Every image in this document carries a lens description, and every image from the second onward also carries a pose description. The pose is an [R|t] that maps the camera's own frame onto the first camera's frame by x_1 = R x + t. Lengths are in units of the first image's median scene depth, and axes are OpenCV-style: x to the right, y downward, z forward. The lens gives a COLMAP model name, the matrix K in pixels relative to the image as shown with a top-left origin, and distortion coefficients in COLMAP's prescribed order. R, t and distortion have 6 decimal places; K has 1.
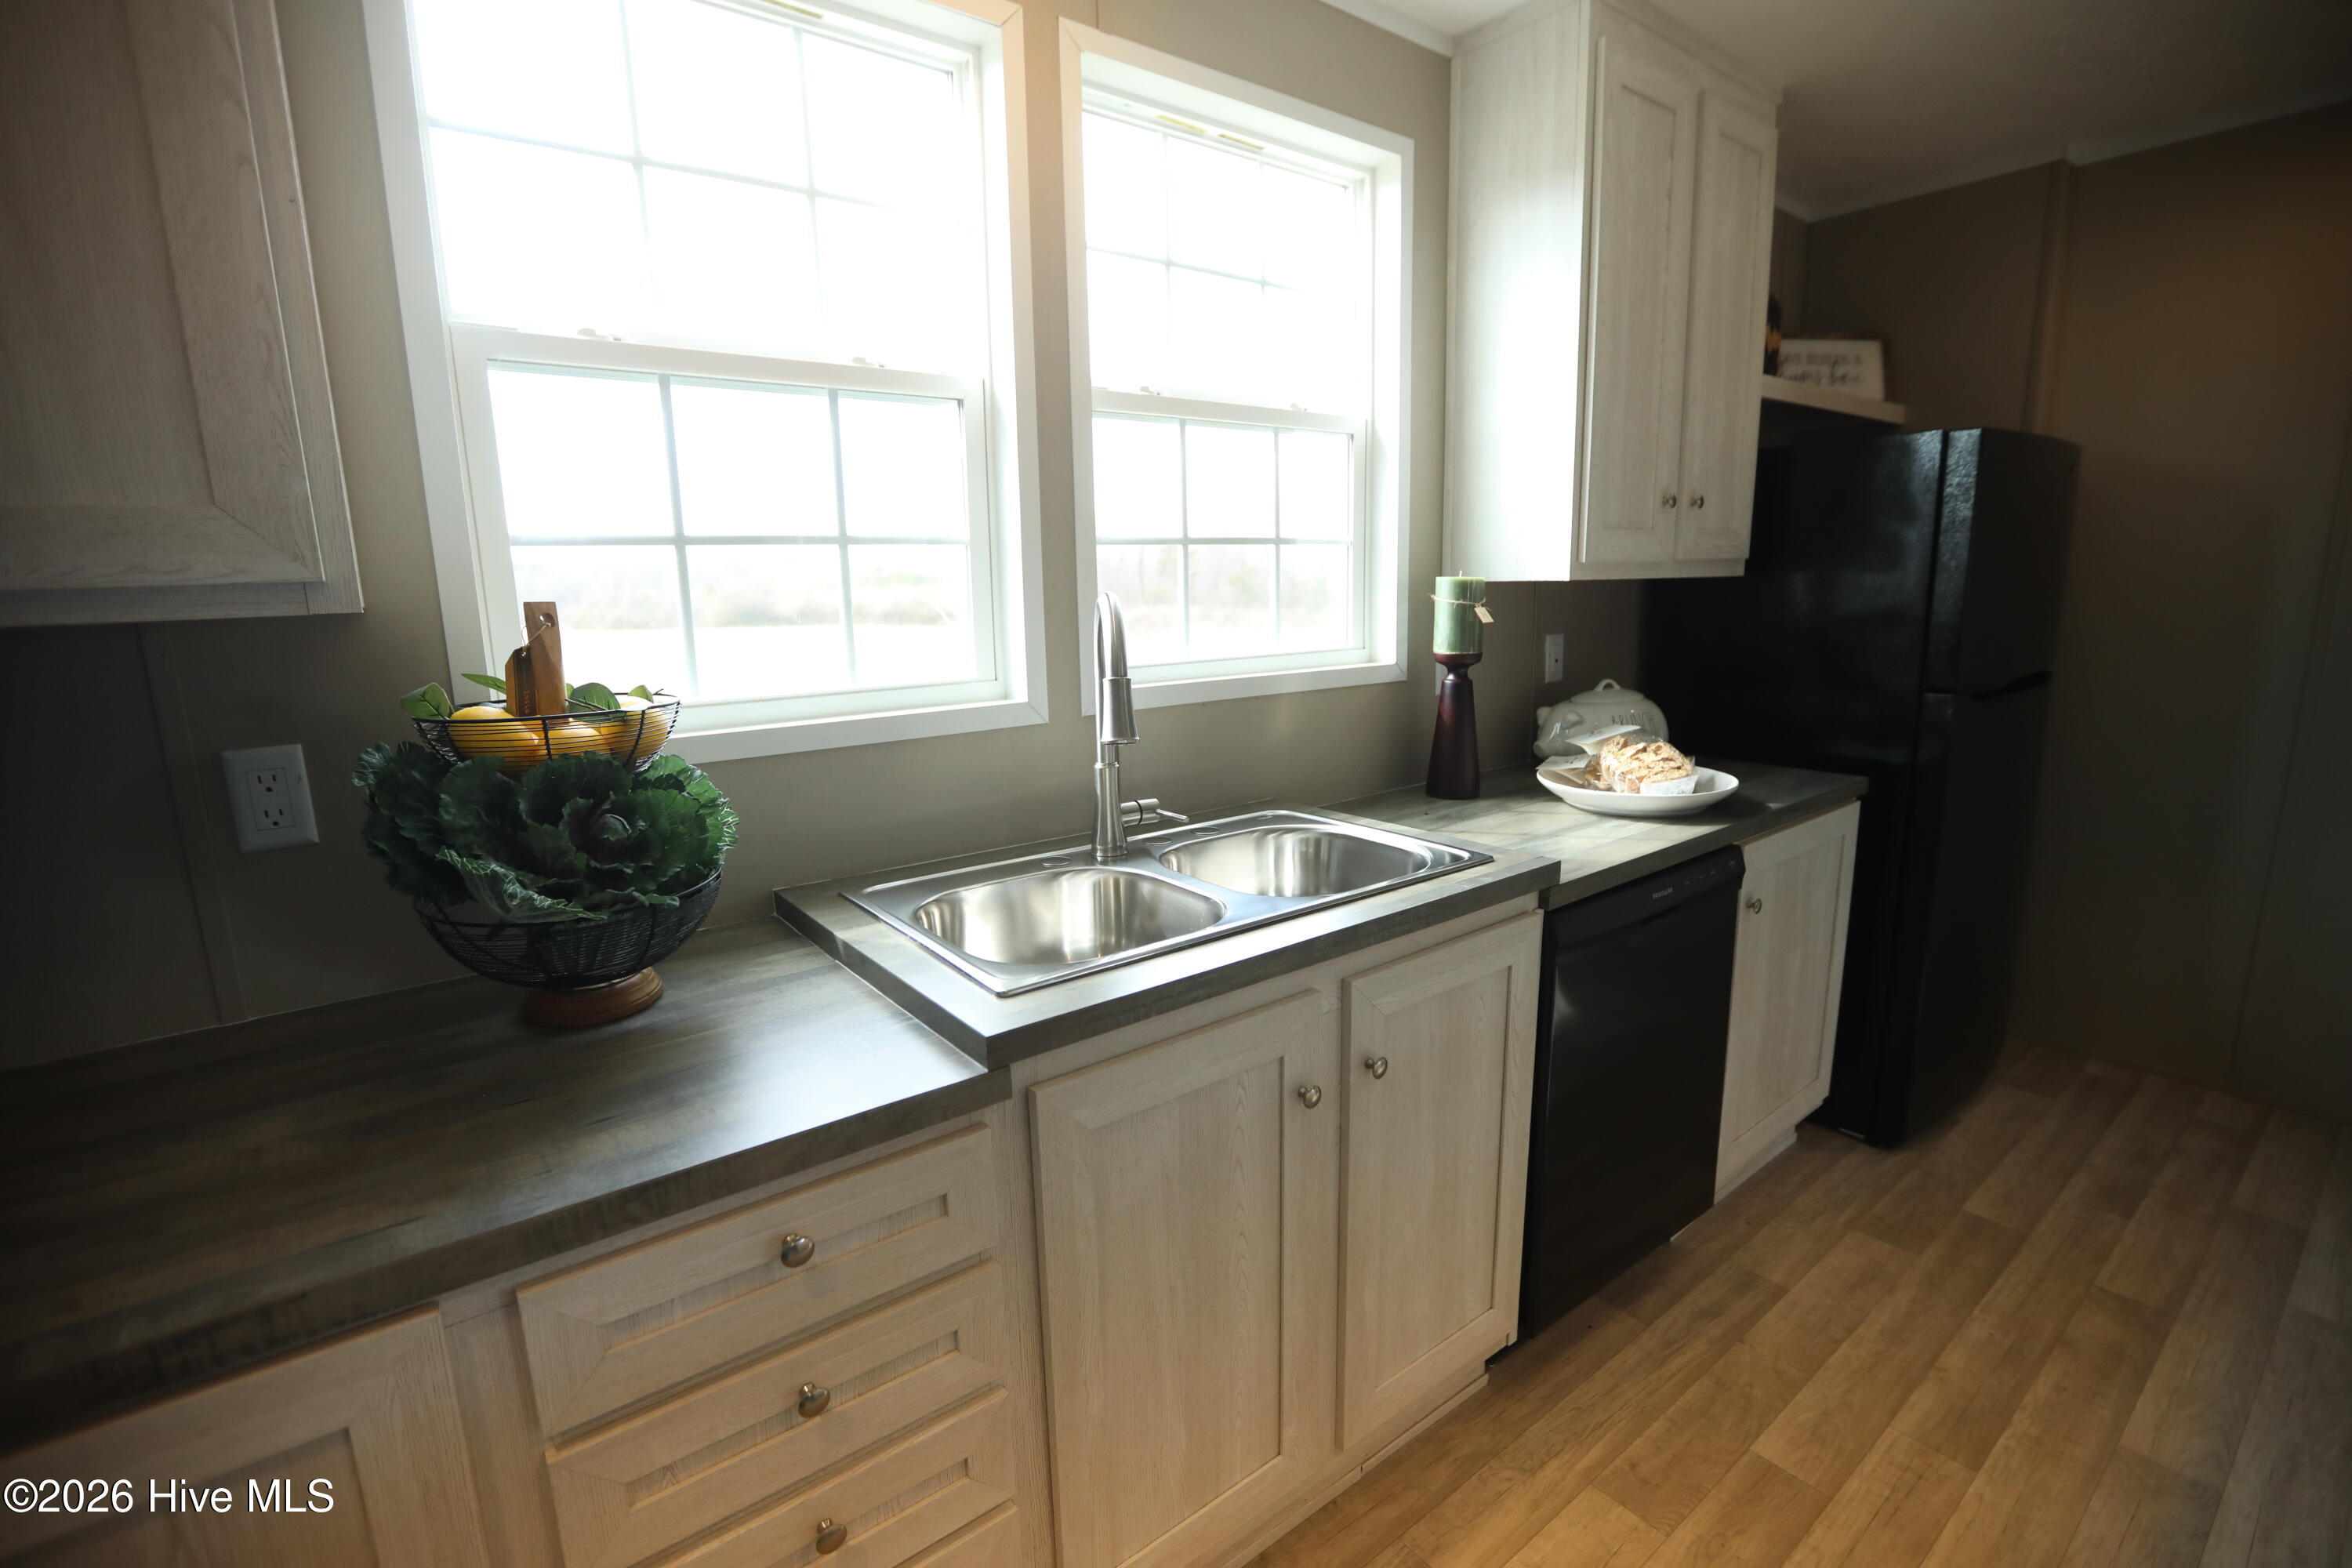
lens RADIAL K [[1064.2, 0, 1176.0], [0, 1064.2, 784.0], [0, 0, 1]] dist [-0.035185, 0.008740]
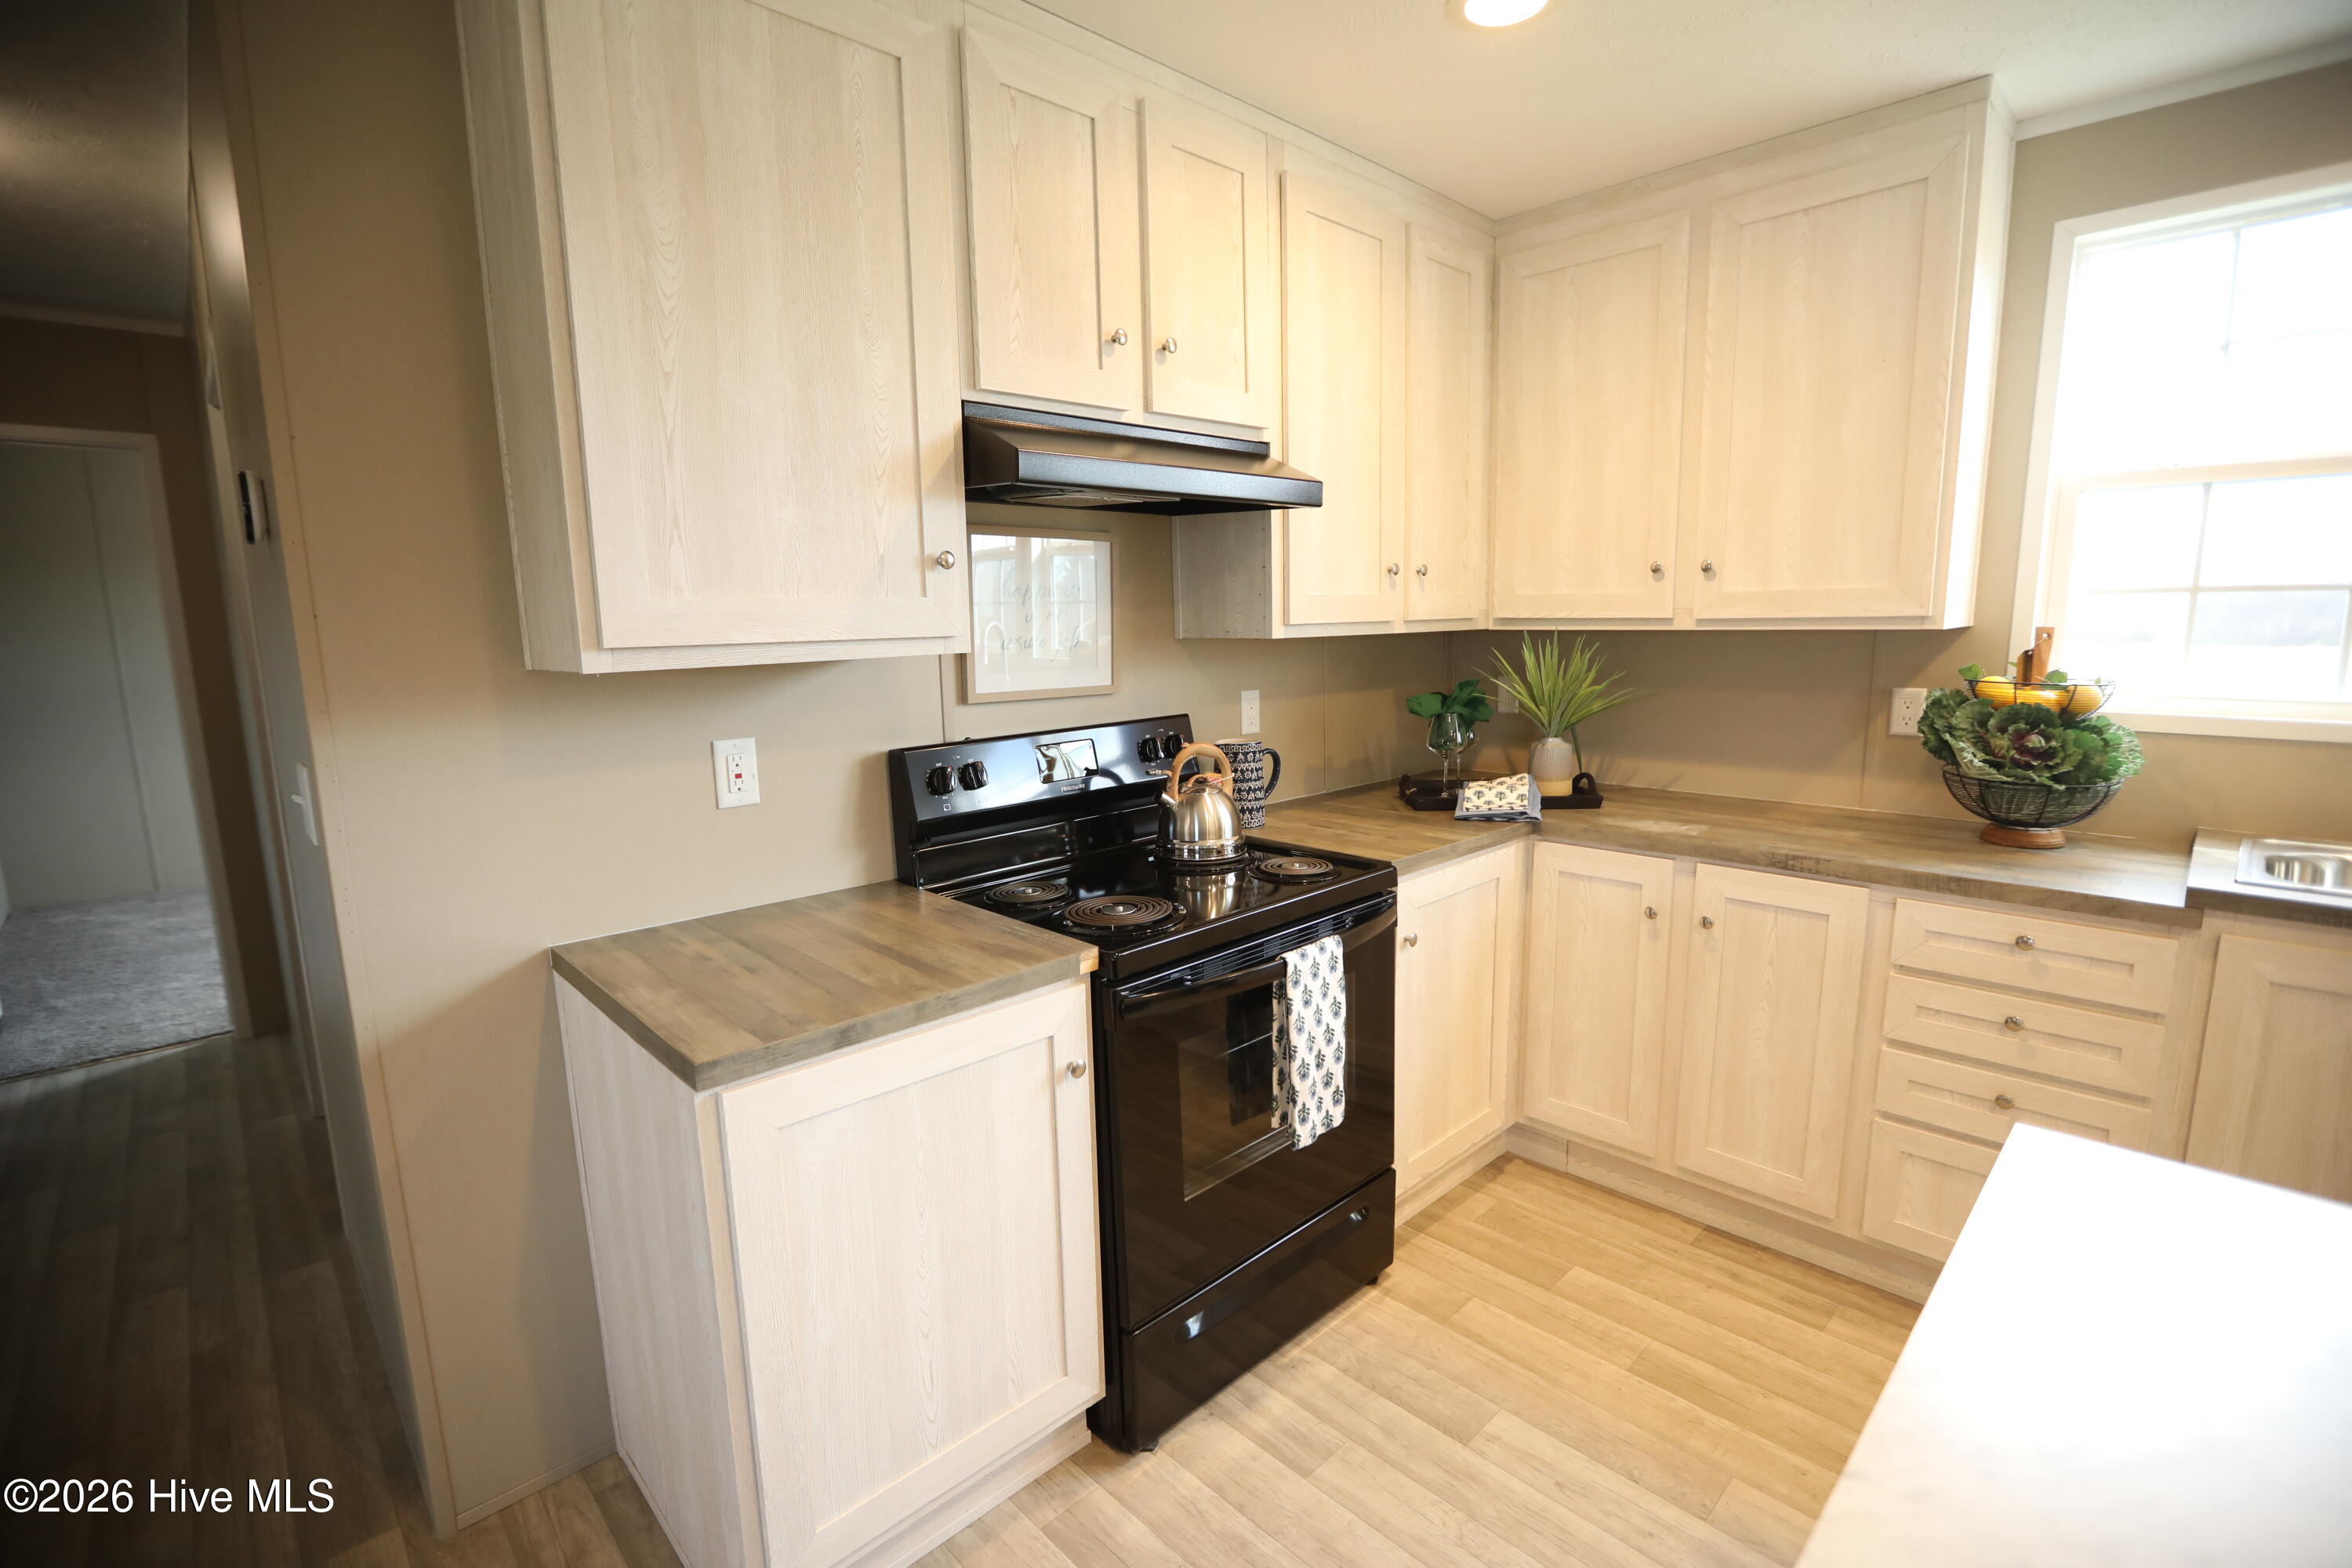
lens RADIAL K [[1050.6, 0, 1176.0], [0, 1050.6, 784.0], [0, 0, 1]] dist [-0.030617, 0.000642]
pose [[0.111841, 0.175599, -0.978088, 1.149420], [-0.185380, 0.970672, 0.153070, 0.118492], [0.976282, 0.164198, 0.141114, -0.805260]]
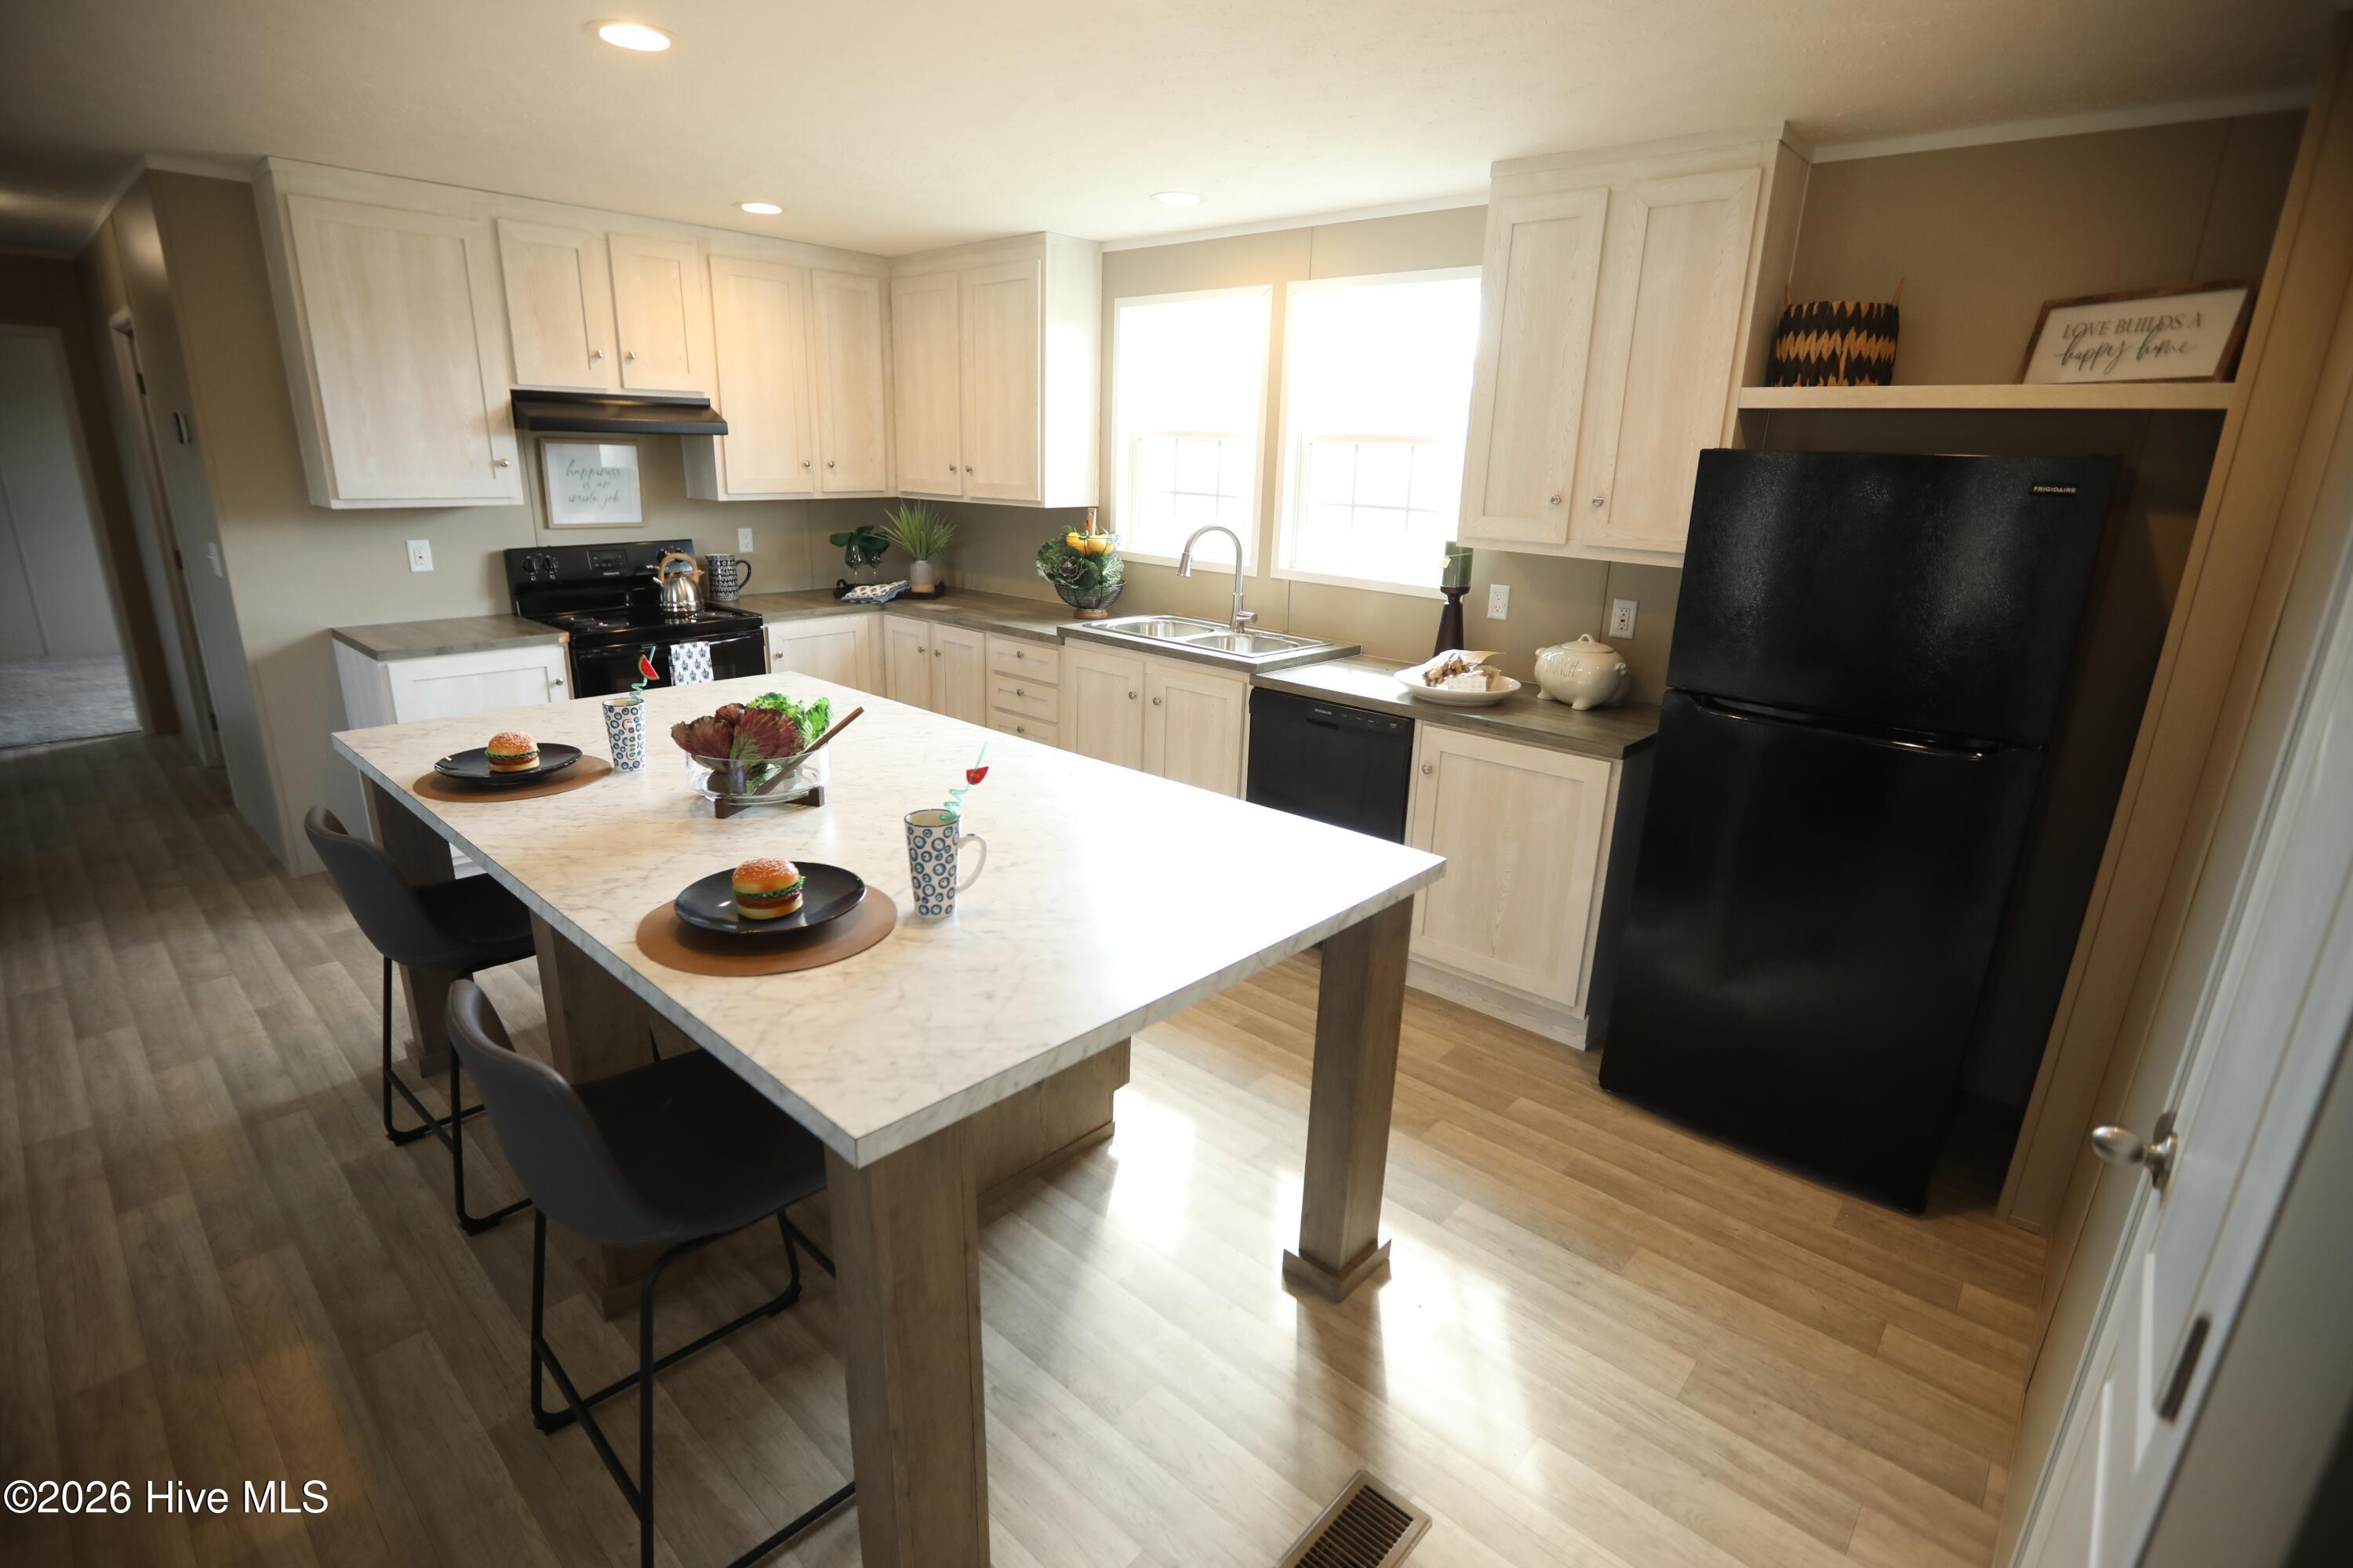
lens RADIAL K [[1076.4, 0, 1145.2], [0, 1076.4, 768.9], [0, 0, 1]] dist [-0.013201, 0.000228]
pose [[0.162315, 0.301500, -0.939549, 3.585819], [-0.226902, 0.938064, 0.261824, -0.370052], [0.960297, 0.170687, 0.220672, 0.481918]]
